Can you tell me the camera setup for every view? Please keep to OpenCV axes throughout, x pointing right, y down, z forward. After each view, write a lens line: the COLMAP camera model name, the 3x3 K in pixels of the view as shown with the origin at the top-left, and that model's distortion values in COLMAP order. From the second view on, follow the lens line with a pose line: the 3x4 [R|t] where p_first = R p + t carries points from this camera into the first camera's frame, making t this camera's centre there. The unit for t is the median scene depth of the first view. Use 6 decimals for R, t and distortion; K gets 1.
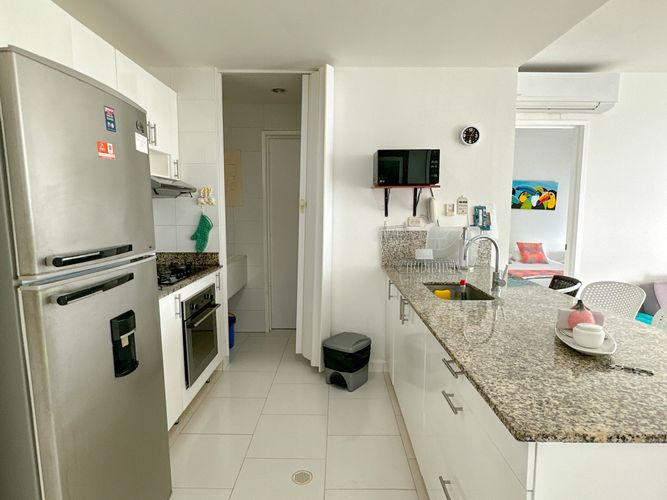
lens RADIAL K [[374.7, 0, 333.1], [0, 374.7, 249.5], [0, 0, 1]] dist [-0.002781, 0.004594]
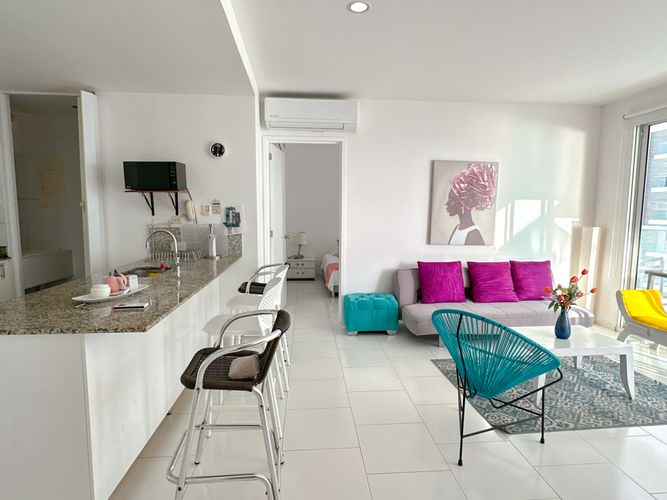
lens RADIAL K [[374.7, 0, 332.6], [0, 374.7, 250.4], [0, 0, 1]] dist [-0.002781, 0.004594]
pose [[0.997398, -0.006072, 0.071841, 0.636313], [0.006500, 0.999962, -0.005734, 0.035224], [-0.071804, 0.006186, 0.997400, -0.249261]]
